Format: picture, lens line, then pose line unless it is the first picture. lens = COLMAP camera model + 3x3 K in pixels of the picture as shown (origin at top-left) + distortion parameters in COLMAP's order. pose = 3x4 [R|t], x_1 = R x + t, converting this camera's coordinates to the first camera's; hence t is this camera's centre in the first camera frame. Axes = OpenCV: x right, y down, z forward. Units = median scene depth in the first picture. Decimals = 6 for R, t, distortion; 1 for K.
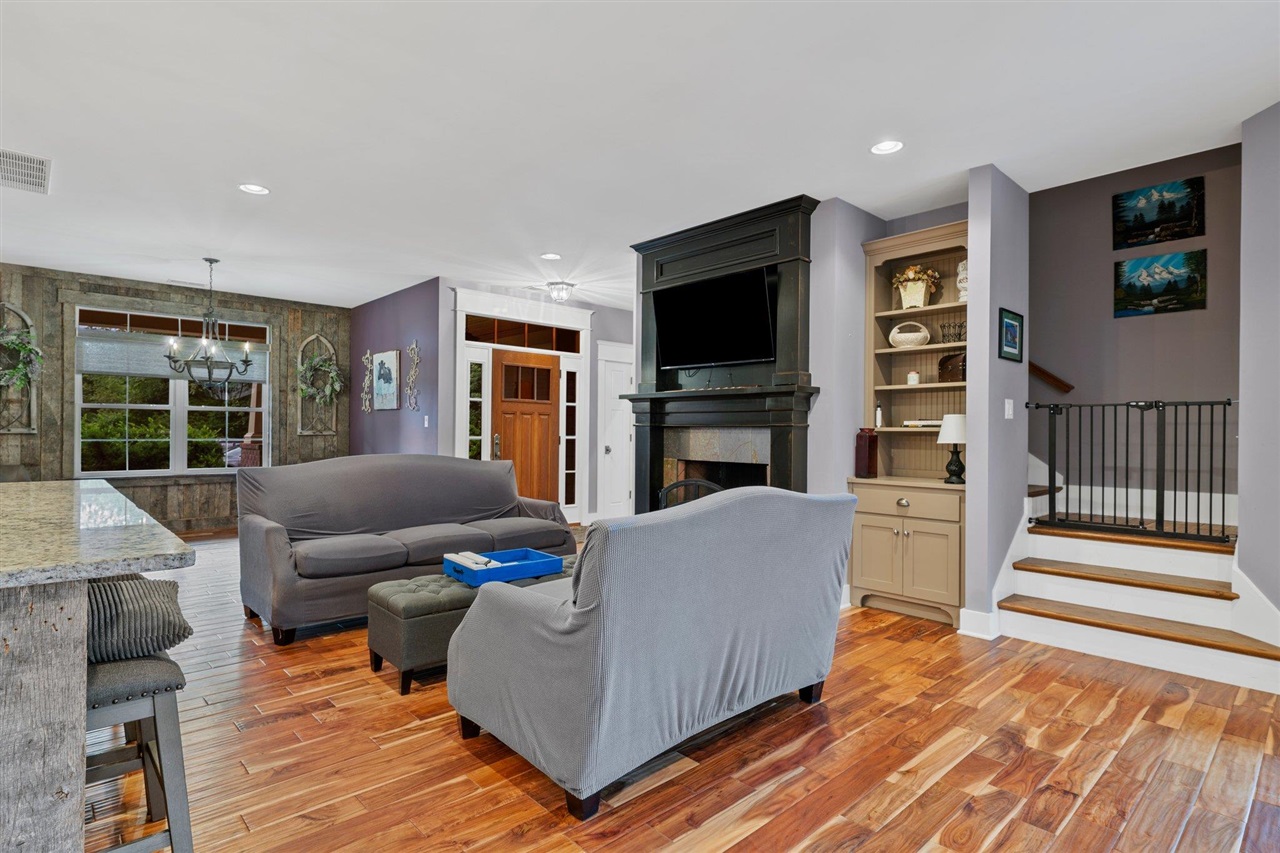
lens RADIAL K [[651.8, 0, 642.9], [0, 651.8, 429.8], [0, 0, 1]] dist [0.003951, 0.000336]
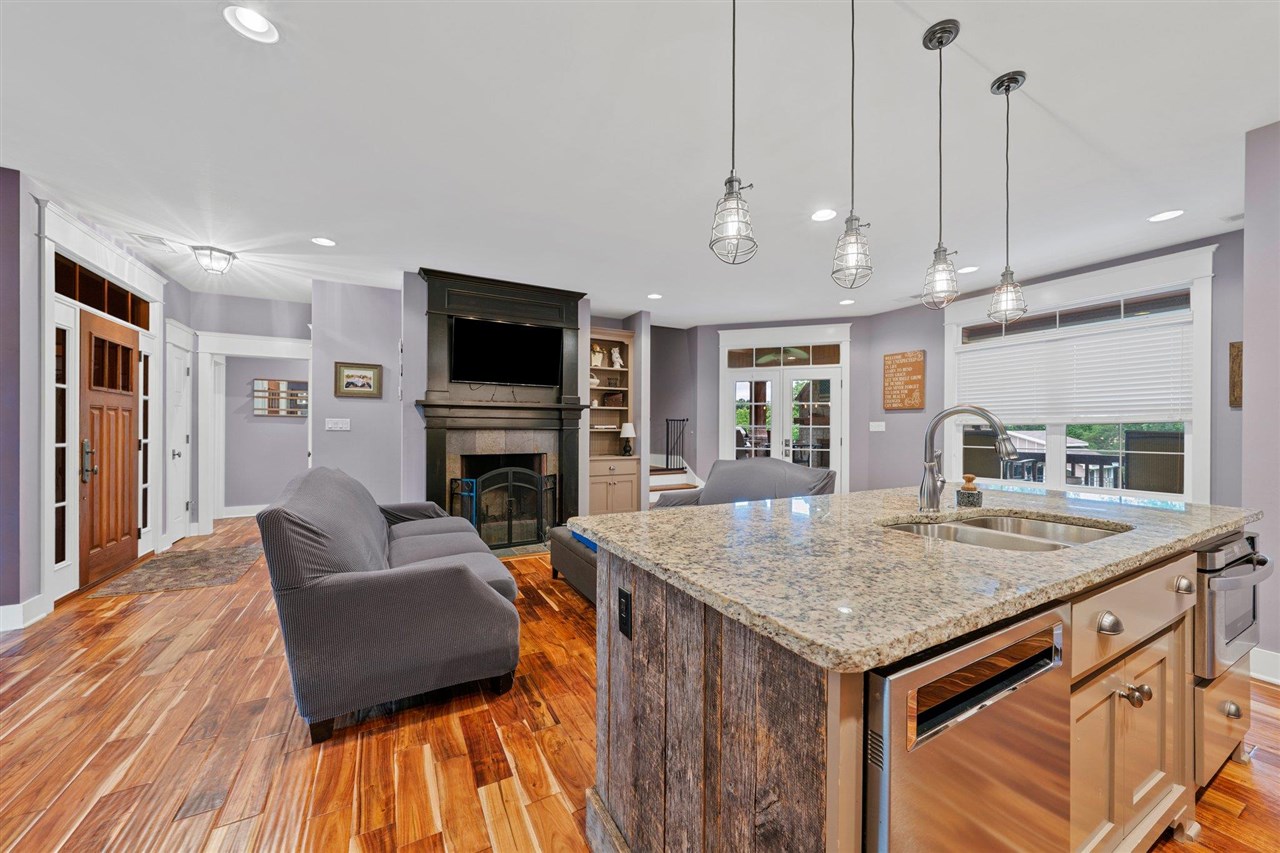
lens RADIAL K [[466.7, 0, 644.4], [0, 466.7, 427.4], [0, 0, 1]] dist [0.001369, 0.000197]
pose [[0.245642, -0.005124, 0.969347, -0.584392], [-0.002469, 0.999979, 0.005911, -0.010952], [-0.969357, -0.003845, 0.245625, 0.357753]]
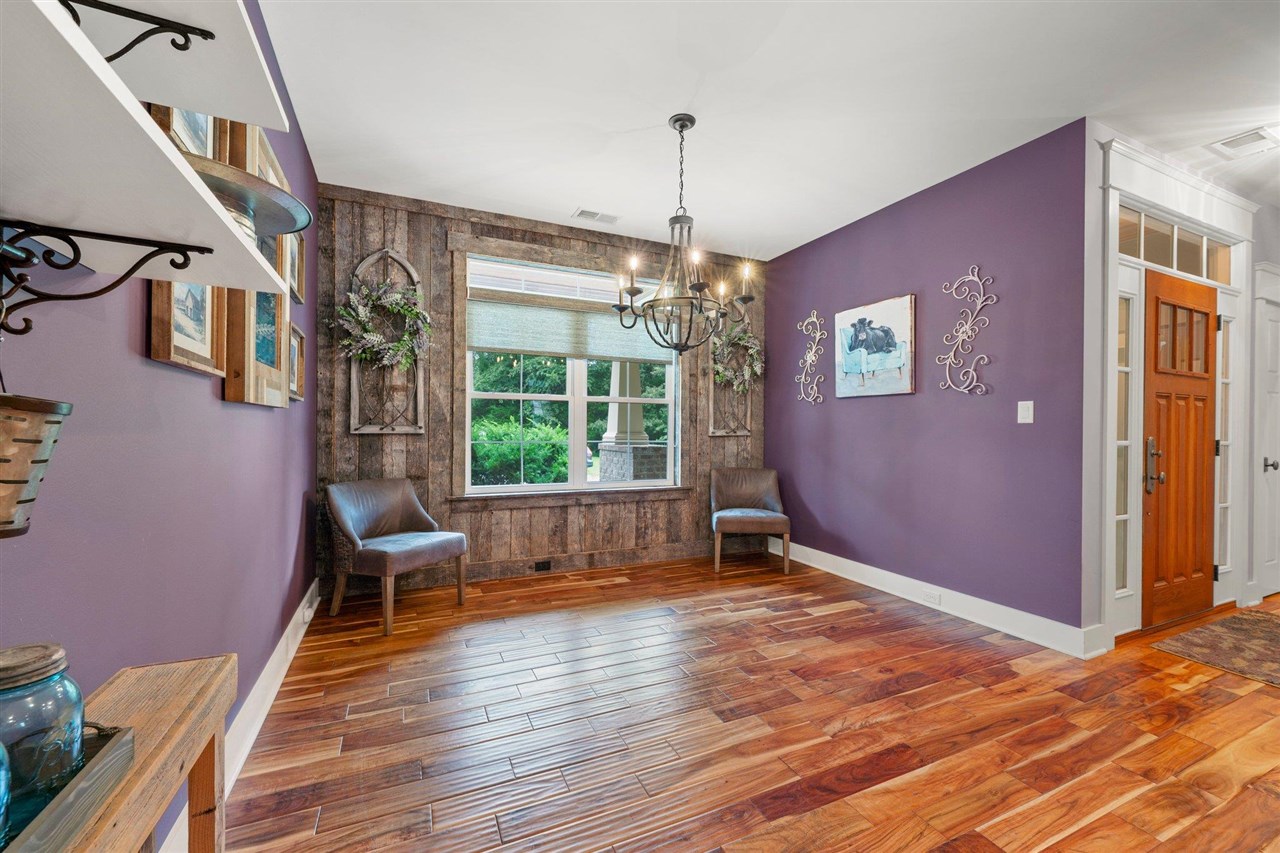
lens RADIAL K [[511.5, 0, 640.6], [0, 511.5, 430.0], [0, 0, 1]] dist [0.001309, 0.000121]
pose [[0.949100, 0.002026, -0.314967, -0.511236], [-0.000834, 0.999992, 0.003921, -0.000765], [0.314973, -0.003458, 0.949094, 0.529016]]
